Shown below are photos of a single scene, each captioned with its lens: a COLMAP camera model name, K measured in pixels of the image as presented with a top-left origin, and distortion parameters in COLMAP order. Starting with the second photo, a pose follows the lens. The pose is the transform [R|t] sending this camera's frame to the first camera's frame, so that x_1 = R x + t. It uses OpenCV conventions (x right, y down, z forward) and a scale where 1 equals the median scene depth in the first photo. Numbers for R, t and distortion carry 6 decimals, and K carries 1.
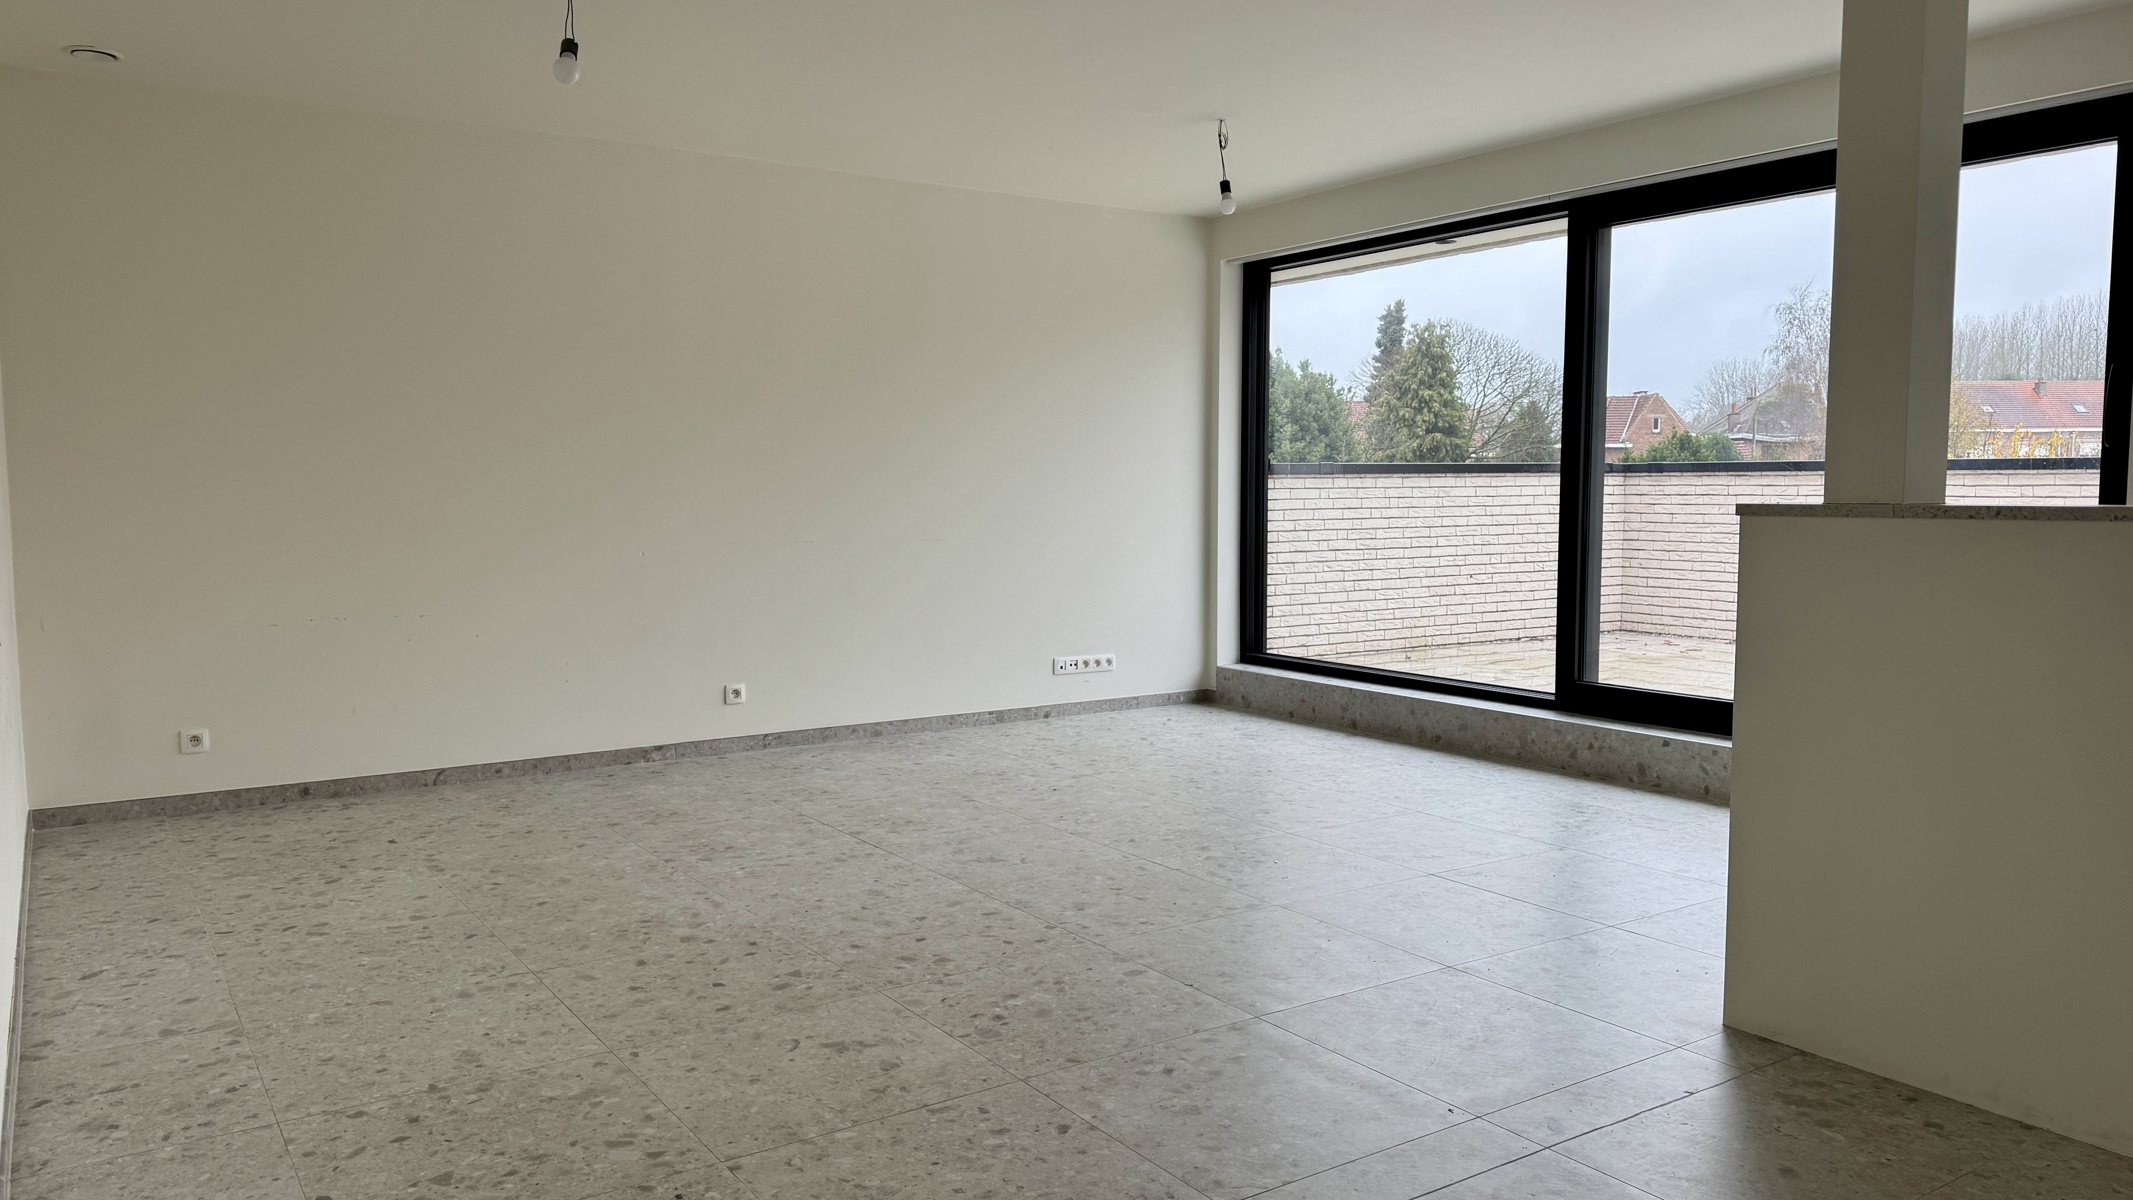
lens RADIAL K [[1485.8, 0, 1066.5], [0, 1485.8, 600.0], [0, 0, 1]] dist [0.154808, -0.000833]
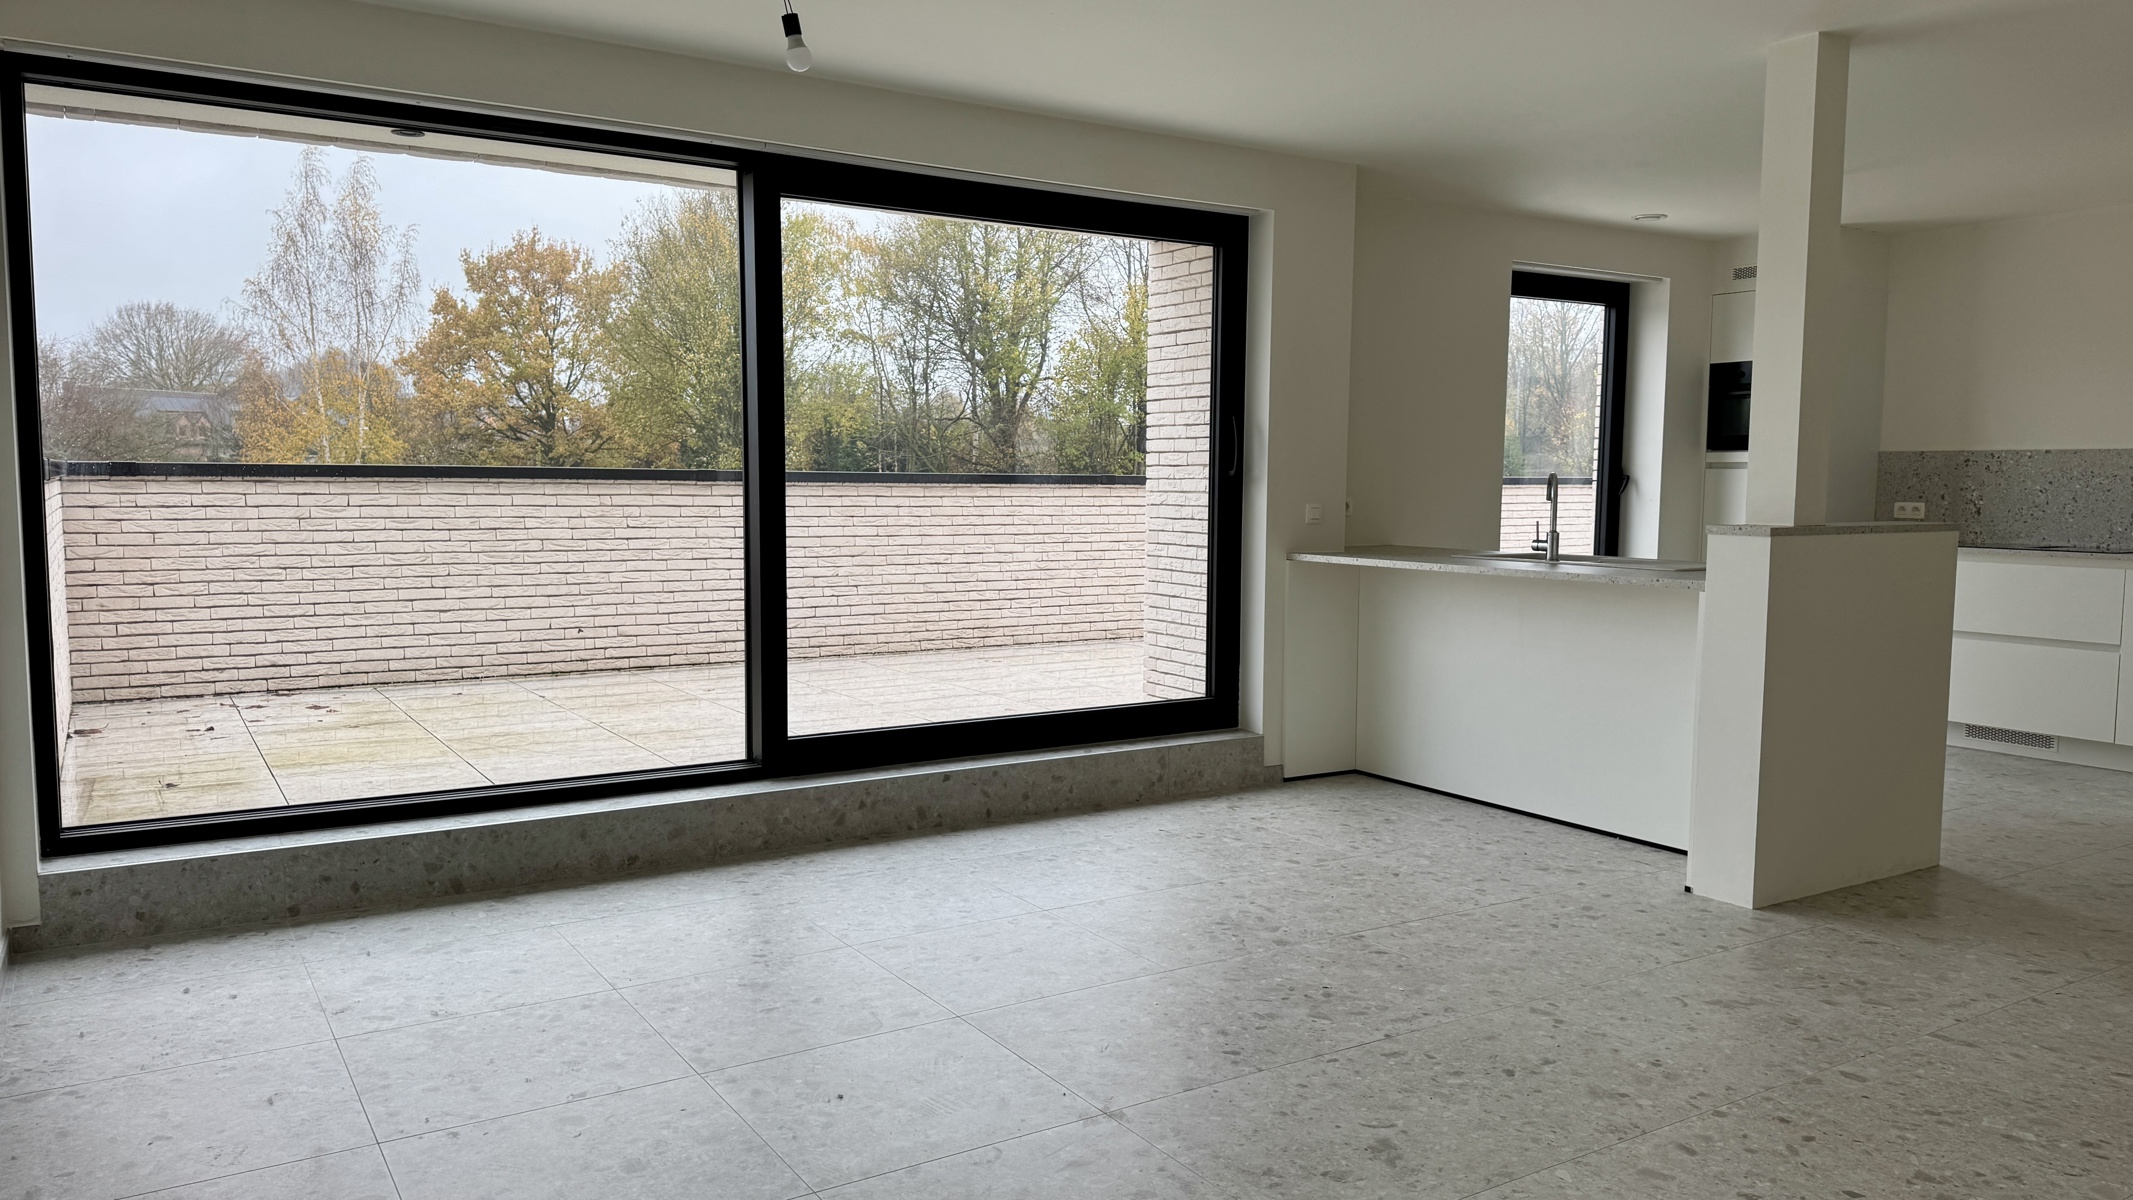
lens RADIAL K [[1520.5, 0, 1066.5], [0, 1520.5, 600.0], [0, 0, 1]] dist [0.032421, -0.038378]
pose [[0.030850, -0.083577, 0.996024, -0.475508], [0.074273, 0.993935, 0.081101, -0.076435], [-0.996761, 0.071476, 0.036870, 0.800193]]
